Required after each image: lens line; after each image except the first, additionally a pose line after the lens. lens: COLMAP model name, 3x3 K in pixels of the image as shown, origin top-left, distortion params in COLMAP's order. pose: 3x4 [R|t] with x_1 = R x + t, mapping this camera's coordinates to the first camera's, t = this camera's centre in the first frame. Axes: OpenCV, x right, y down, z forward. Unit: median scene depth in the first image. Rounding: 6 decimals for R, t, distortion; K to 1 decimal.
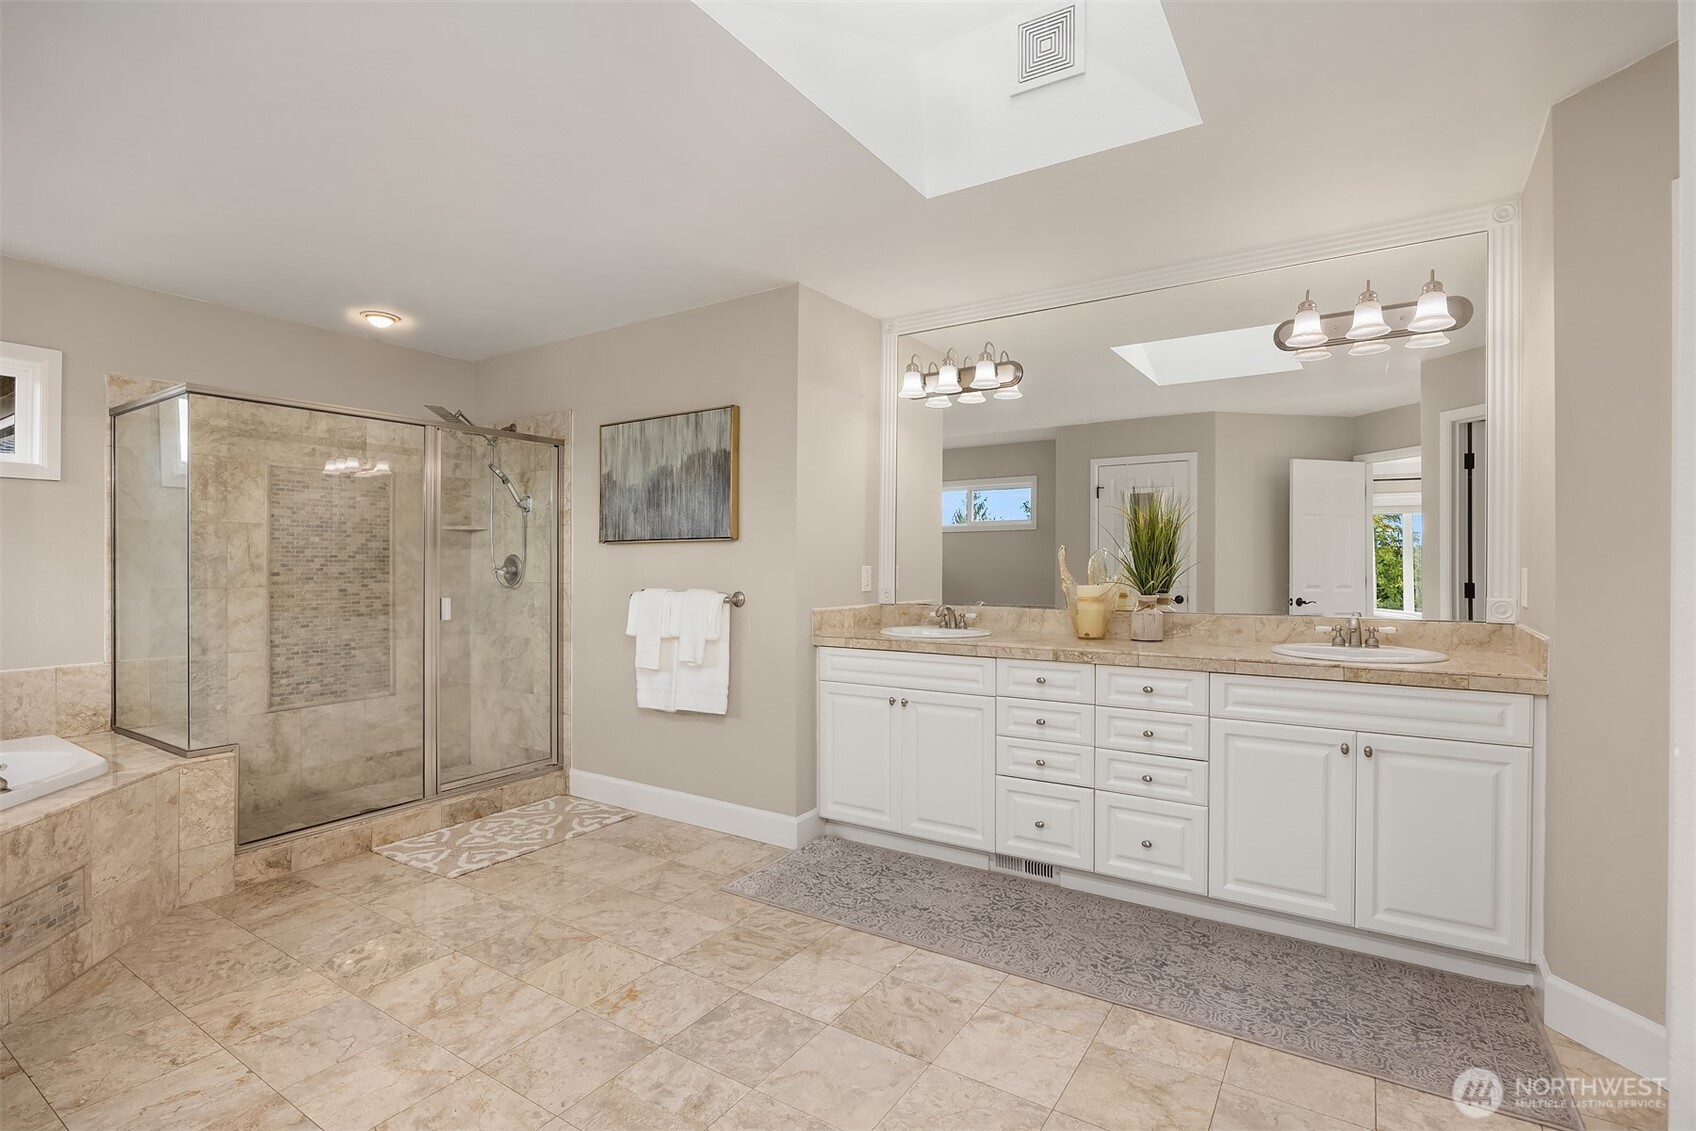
lens RADIAL K [[810.7, 0, 848.0], [0, 810.7, 565.5], [0, 0, 1]] dist [-0.000470, 0.000259]
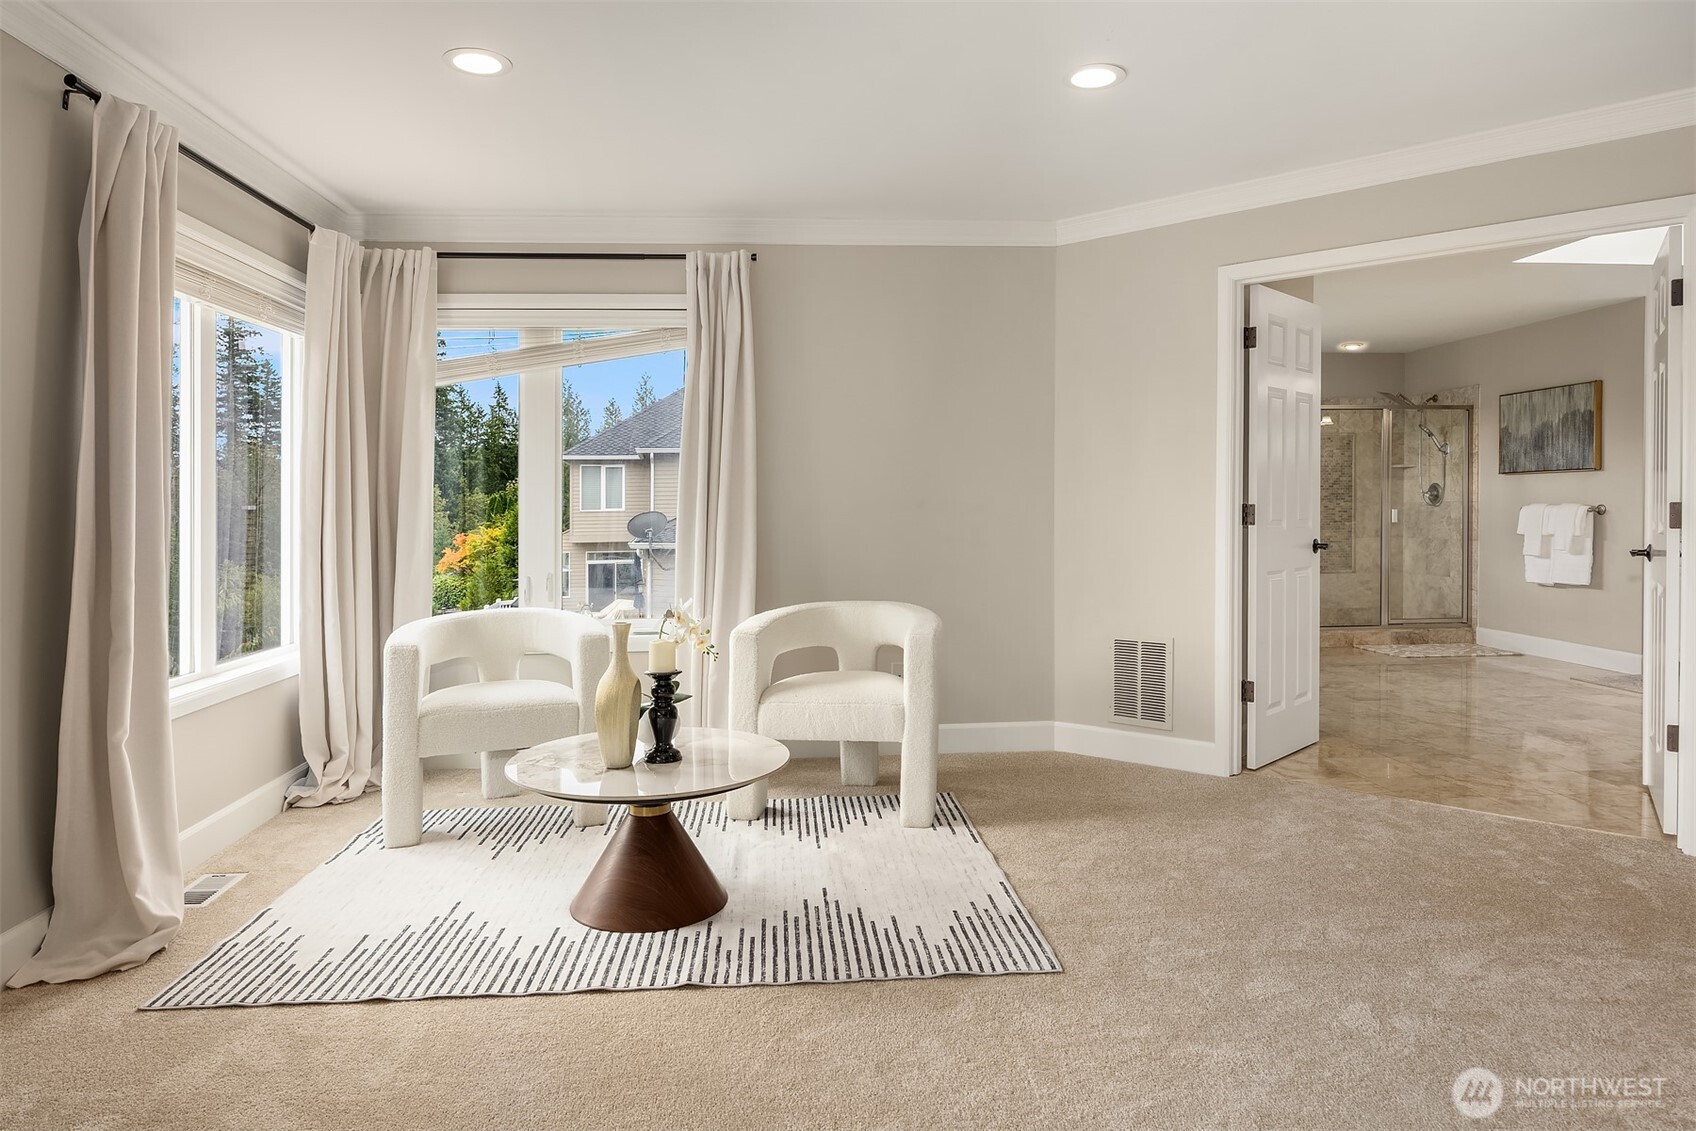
lens RADIAL K [[993.9, 0, 840.4], [0, 993.9, 521.0], [0, 0, 1]] dist [-0.002912, -0.001335]
pose [[0.607593, 0.010497, -0.794180, 0.437028], [0.005496, 0.999833, 0.017420, 0.021318], [0.794230, -0.014949, 0.607433, -1.148744]]
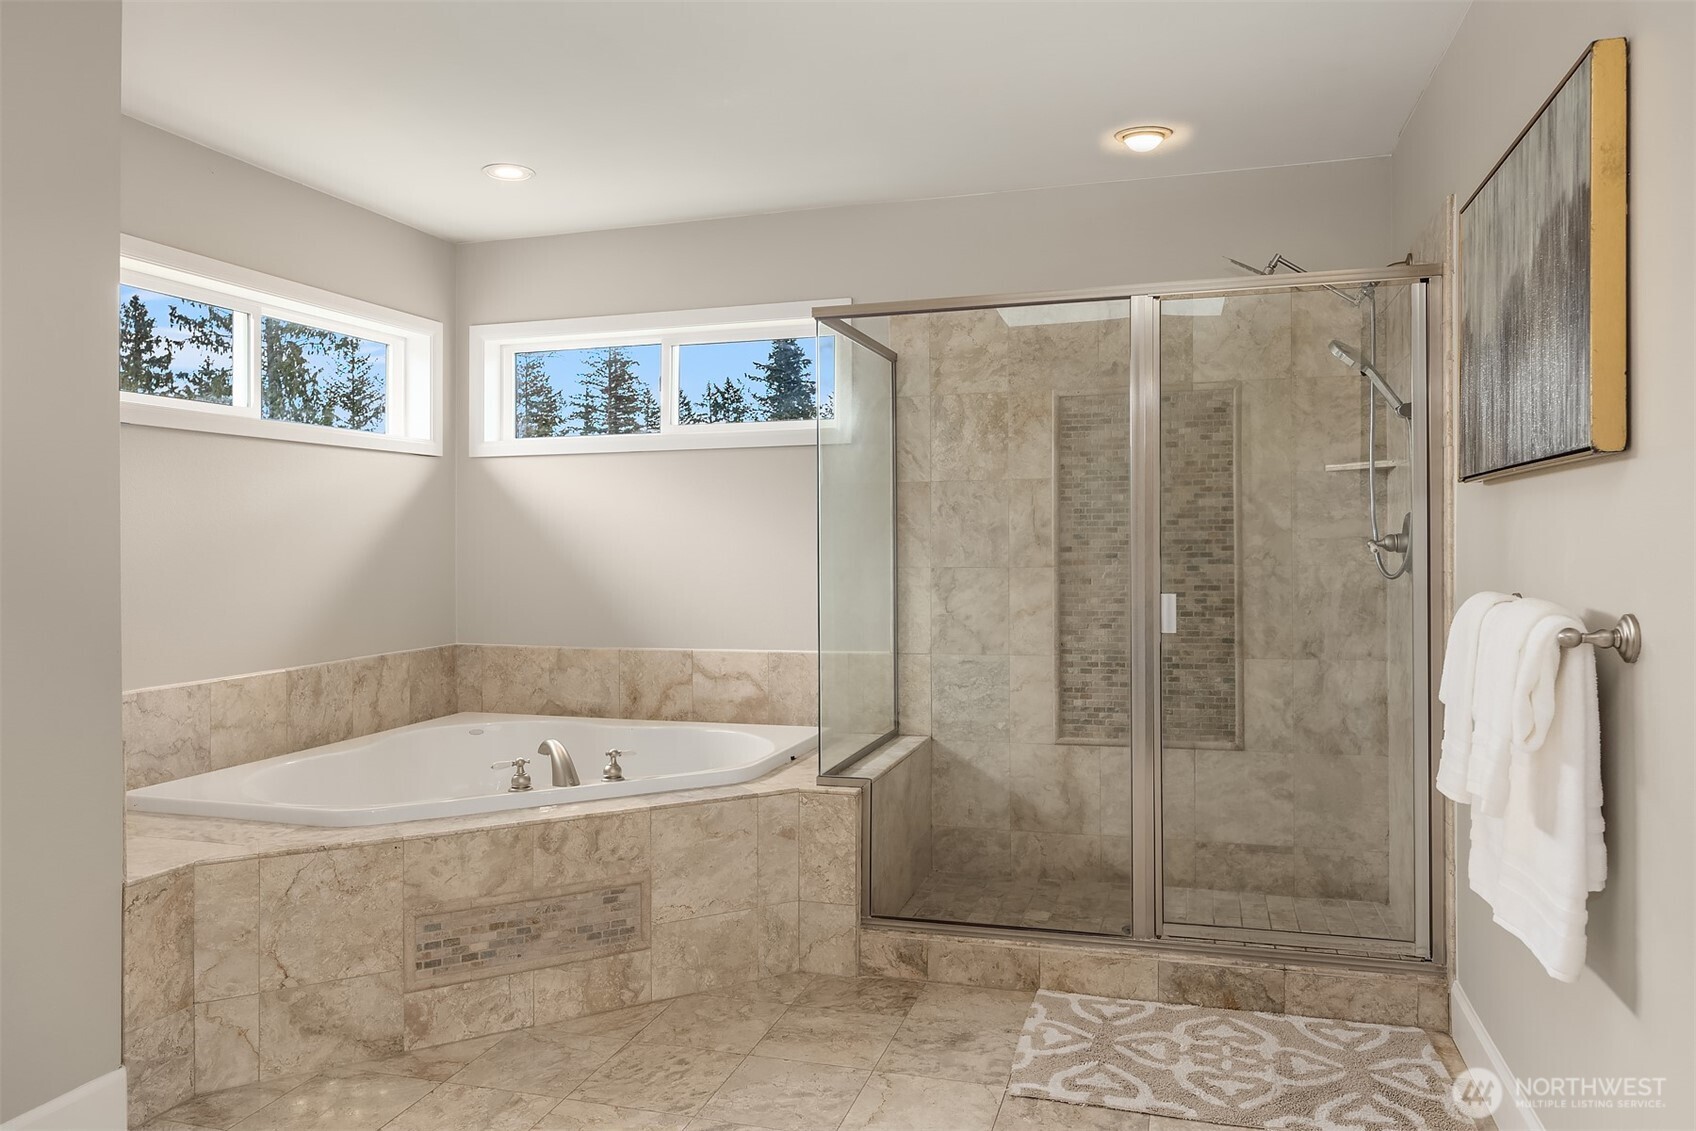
lens RADIAL K [[1145.2, 0, 853.7], [0, 1145.2, 531.0], [0, 0, 1]] dist [0.002230, 0.000664]
pose [[0.287517, -0.007241, -0.957748, 0.201410], [0.008440, 0.999952, -0.005026, -0.001839], [0.957738, -0.006638, 0.287564, 0.551891]]
